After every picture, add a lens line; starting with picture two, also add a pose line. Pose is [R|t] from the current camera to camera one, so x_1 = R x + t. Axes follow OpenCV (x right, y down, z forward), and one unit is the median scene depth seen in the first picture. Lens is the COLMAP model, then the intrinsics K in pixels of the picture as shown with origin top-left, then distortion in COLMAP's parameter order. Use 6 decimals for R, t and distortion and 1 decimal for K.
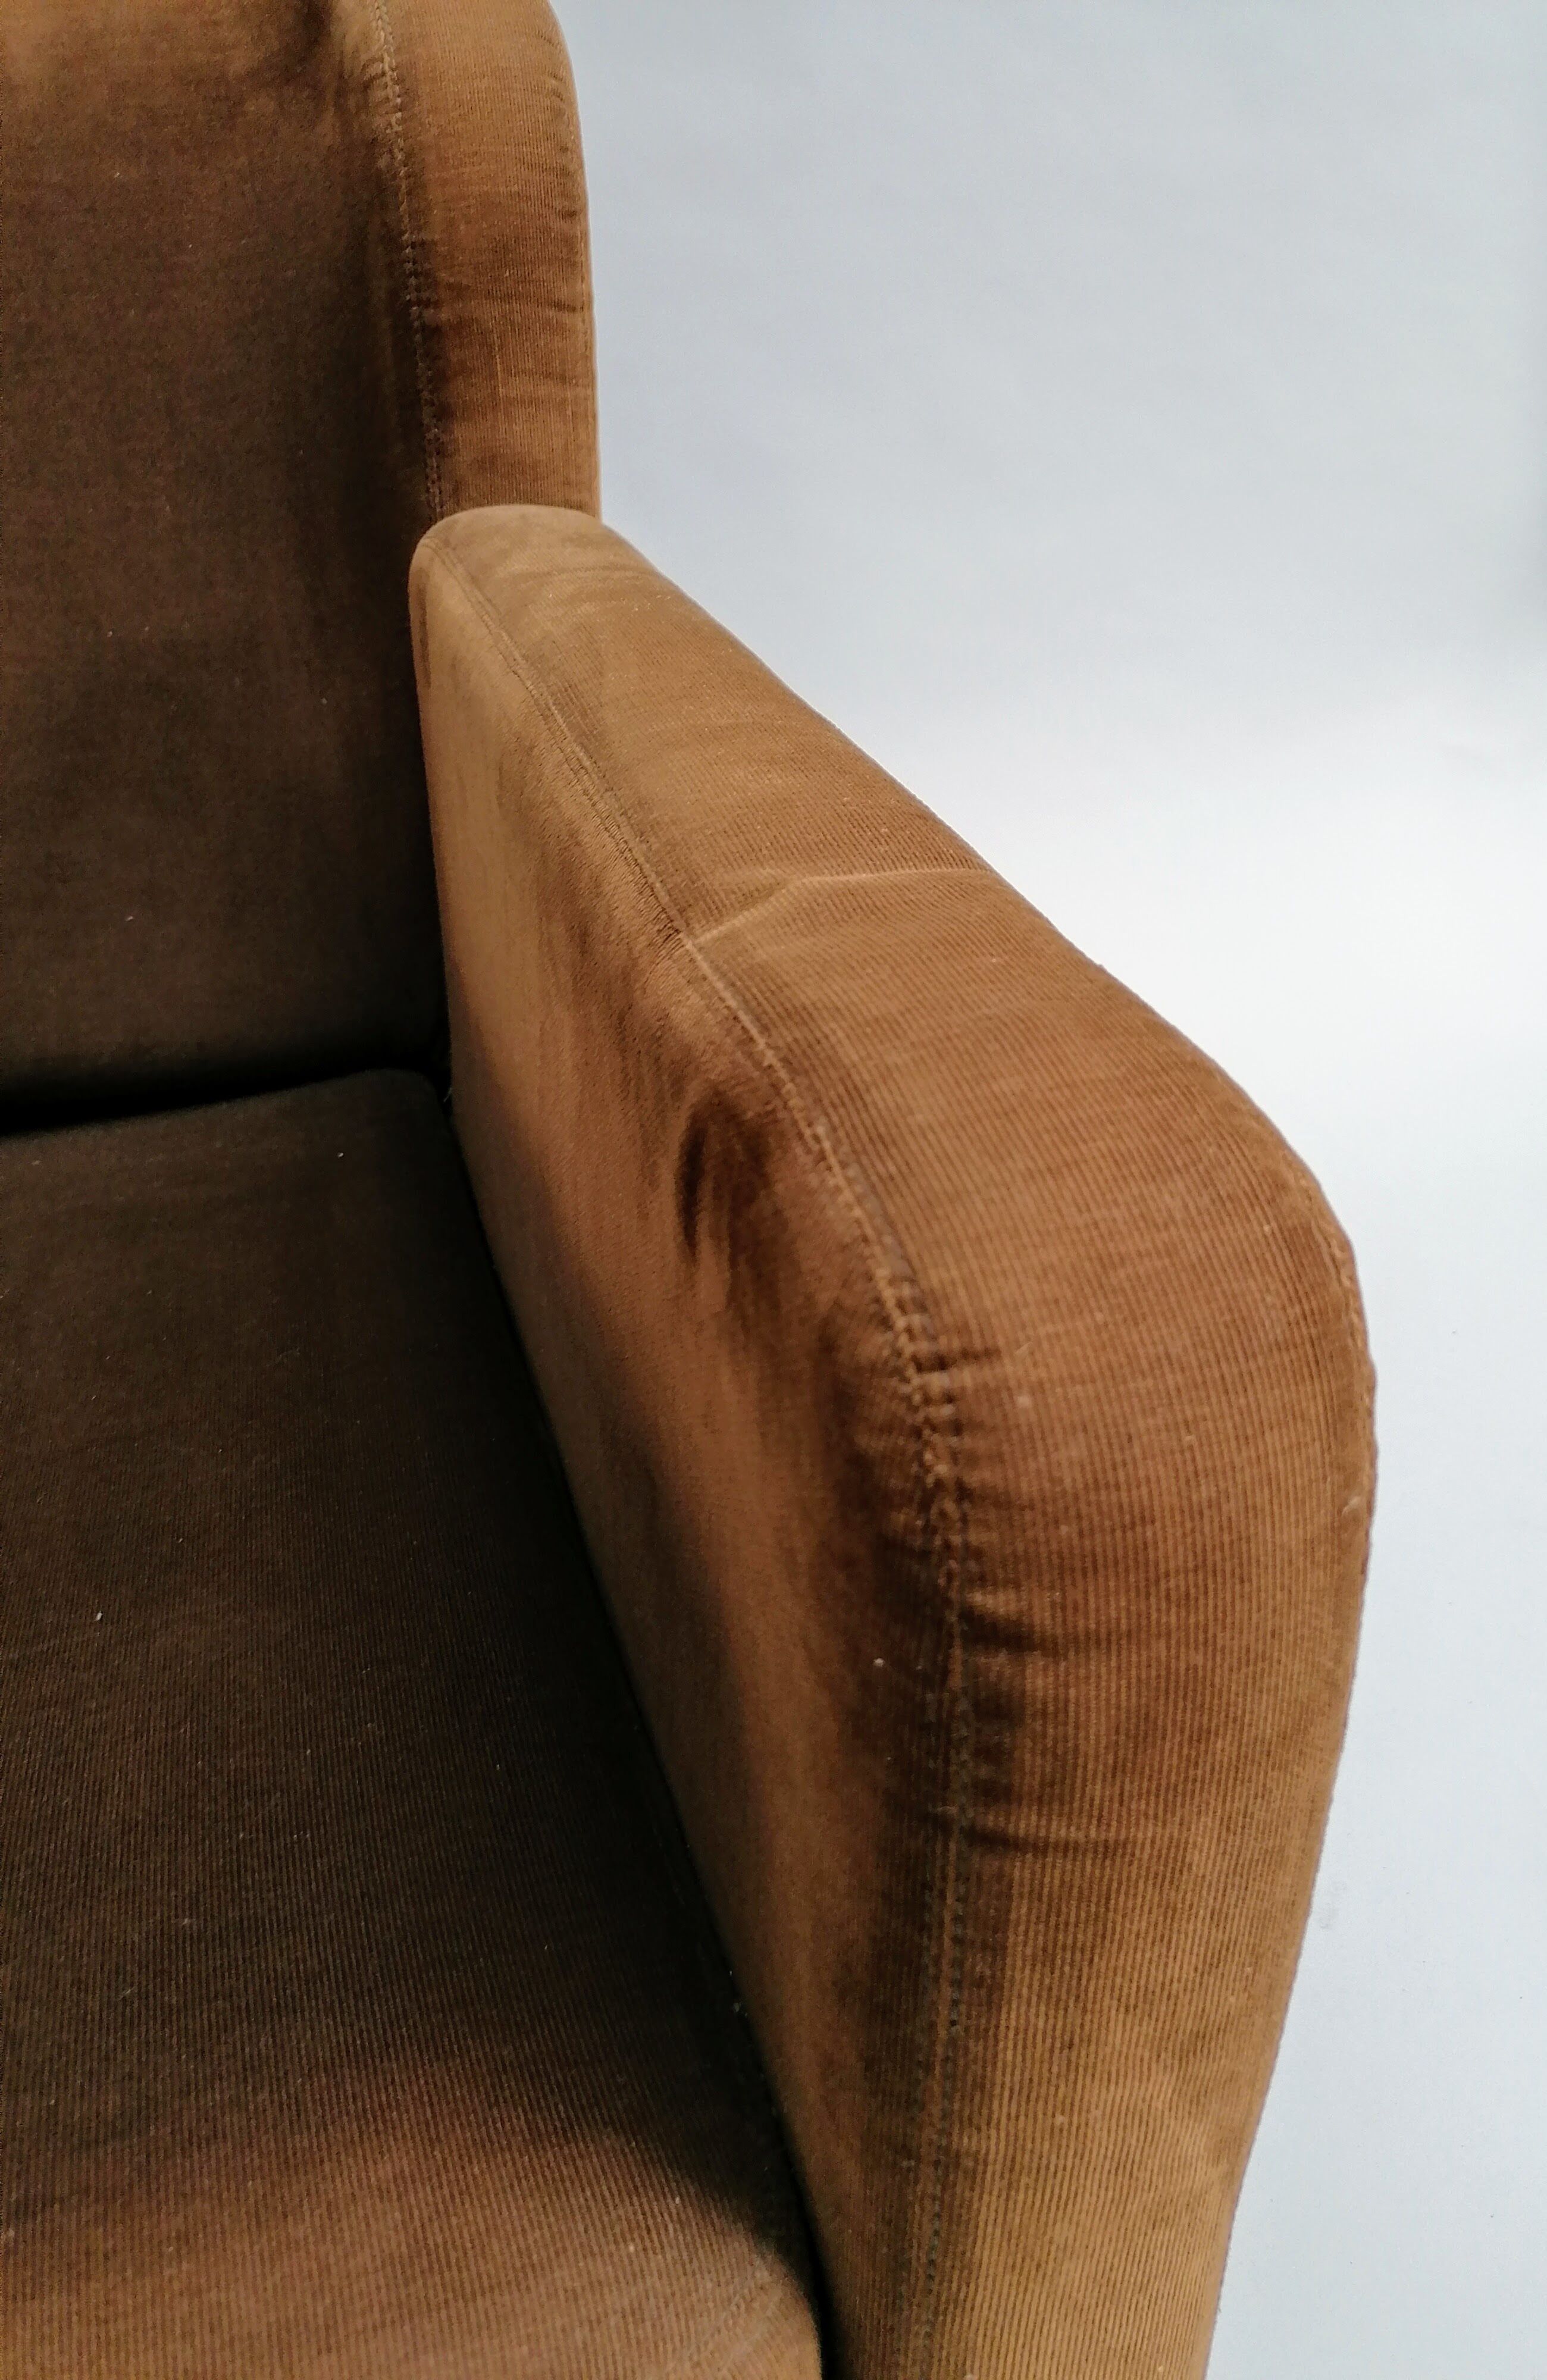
lens RADIAL K [[1824.3, 0, 917.4], [0, 1824.3, 1190.0], [0, 0, 1]] dist [0.000794, -0.005546]
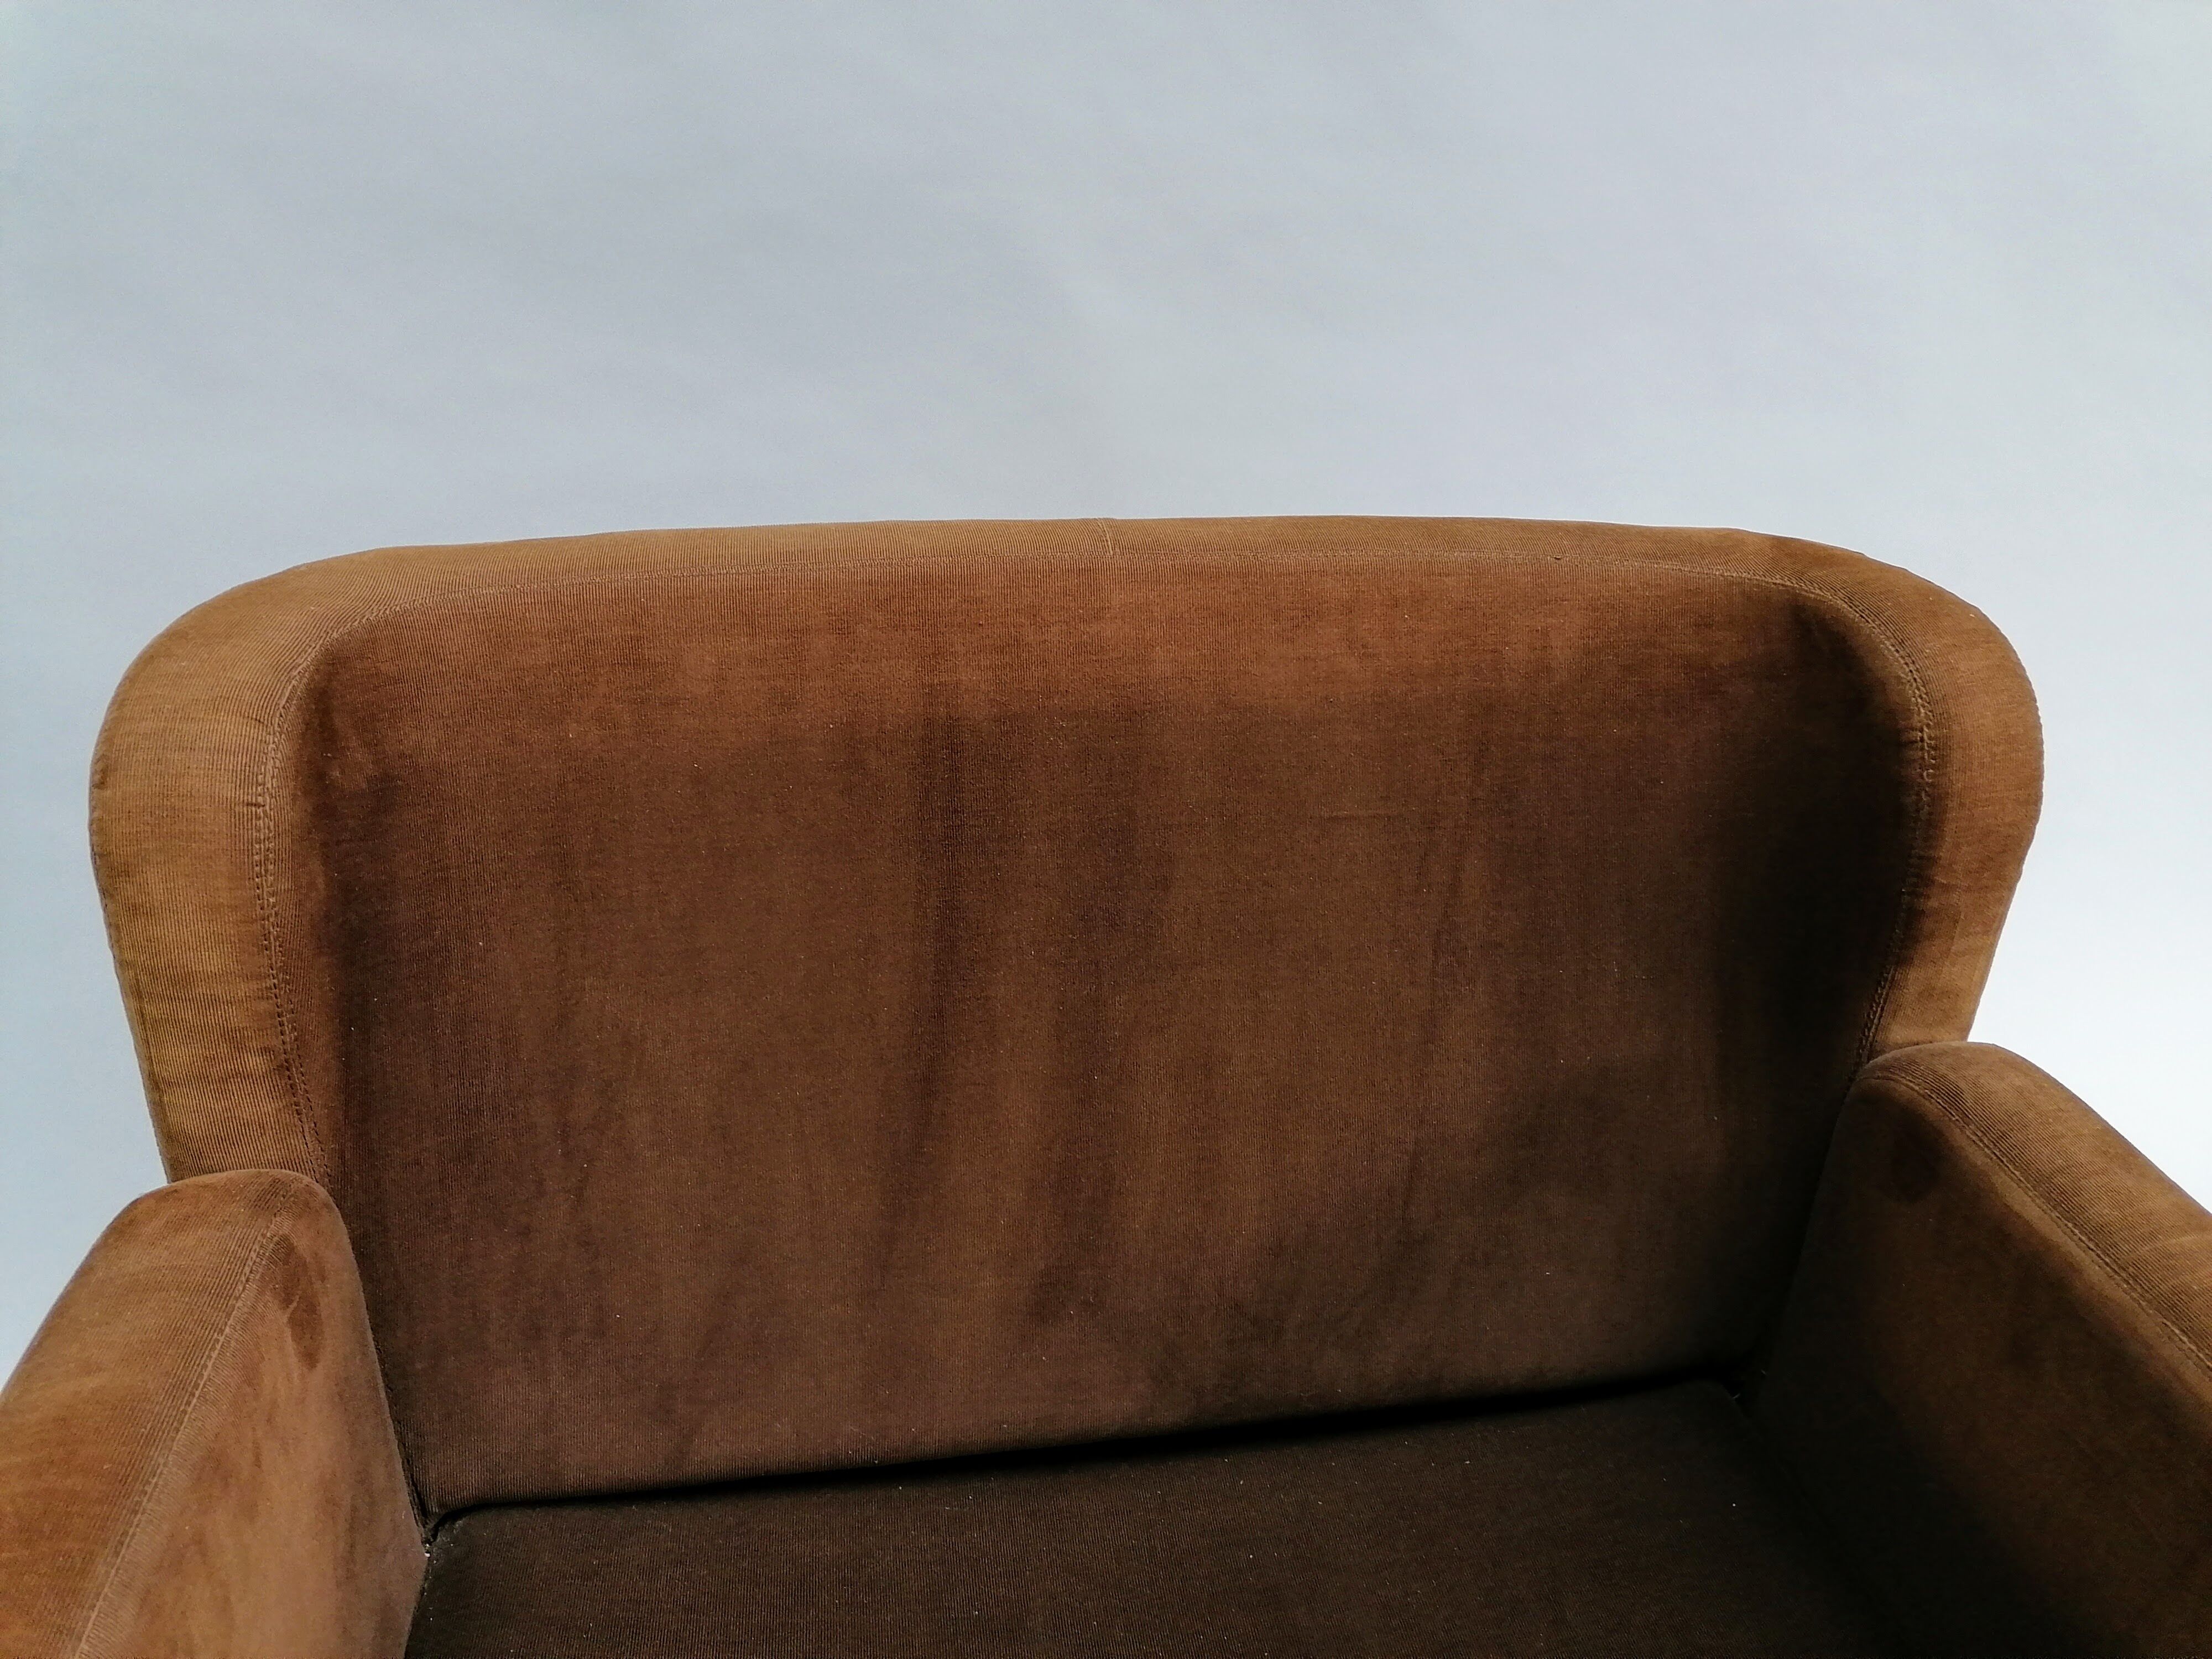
lens RADIAL K [[1674.3, 0, 1085.7], [0, 1674.3, 813.7], [0, 0, 1]] dist [0.045536, -0.039116]
pose [[0.982765, 0.073111, -0.169785, -1.688578], [-0.081827, 0.995634, -0.044912, -1.151097], [0.165760, 0.058031, 0.984457, -0.708755]]
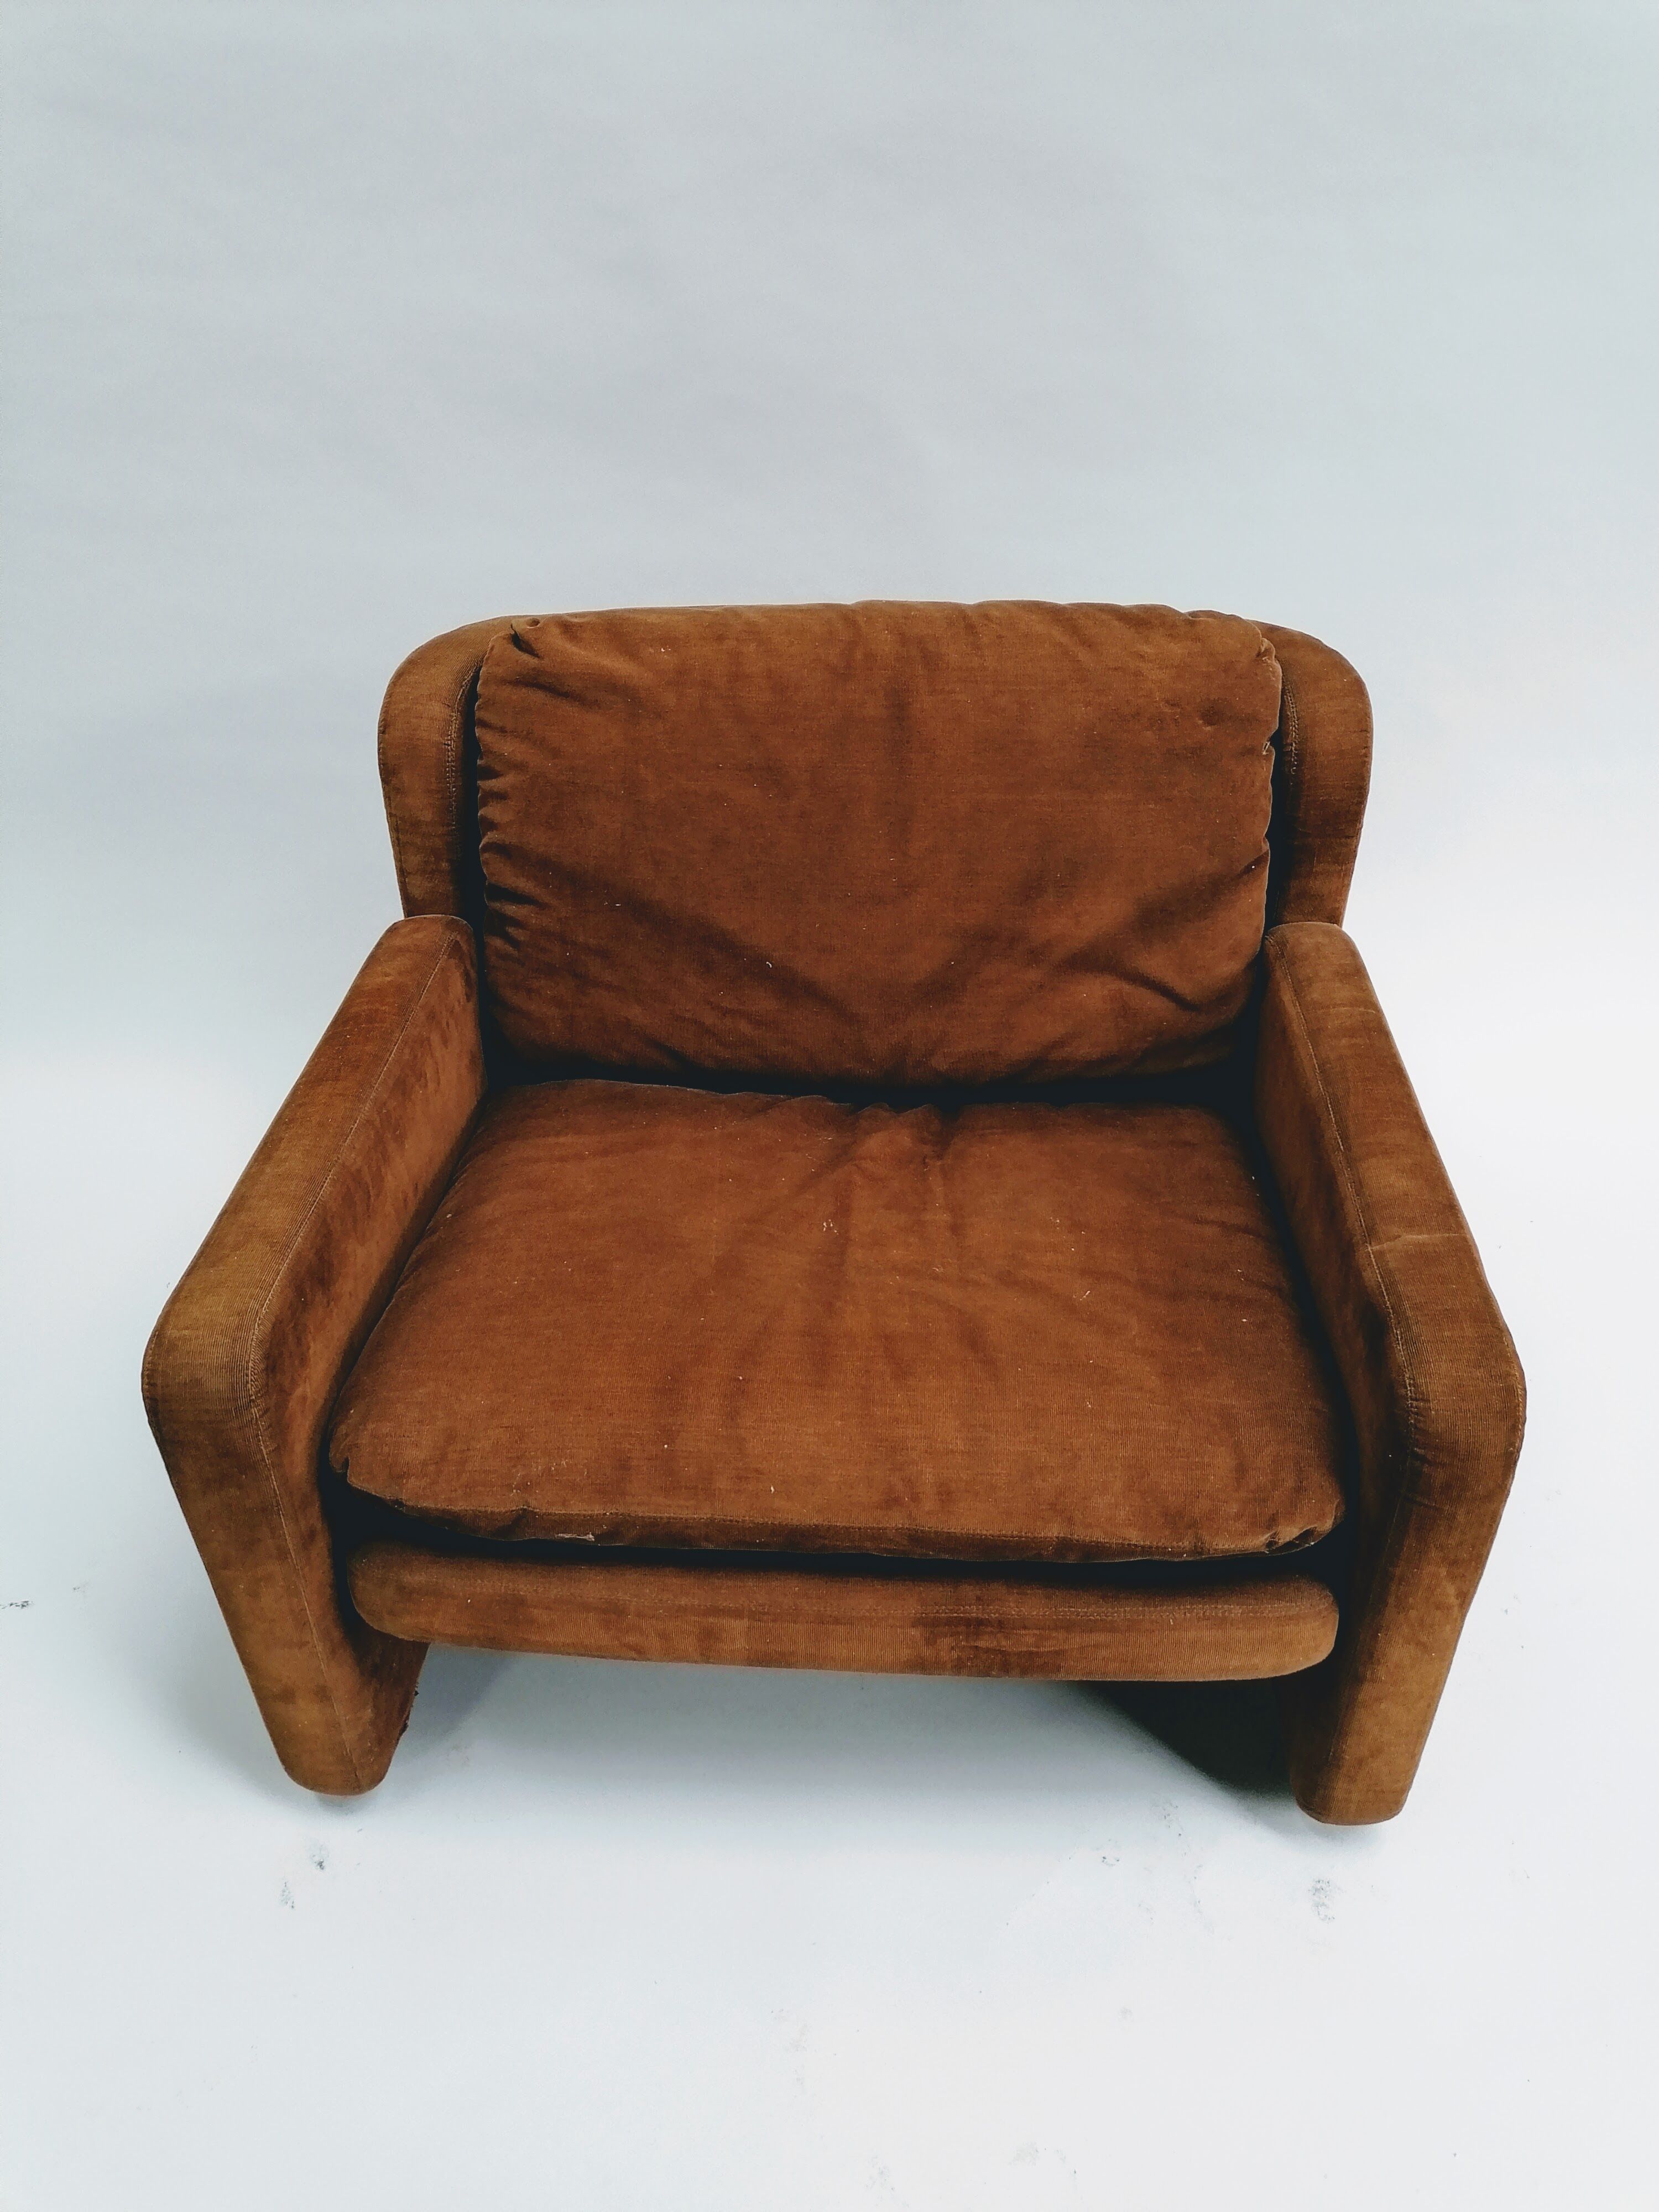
lens RADIAL K [[1674.3, 0, 829.7], [0, 1674.3, 1092.2], [0, 0, 1]] dist [0.045536, -0.039116]
pose [[0.921888, 0.180713, -0.342732, -0.033579], [-0.139621, 0.980084, 0.141217, -1.008556], [0.361425, -0.082334, 0.928759, -3.270310]]
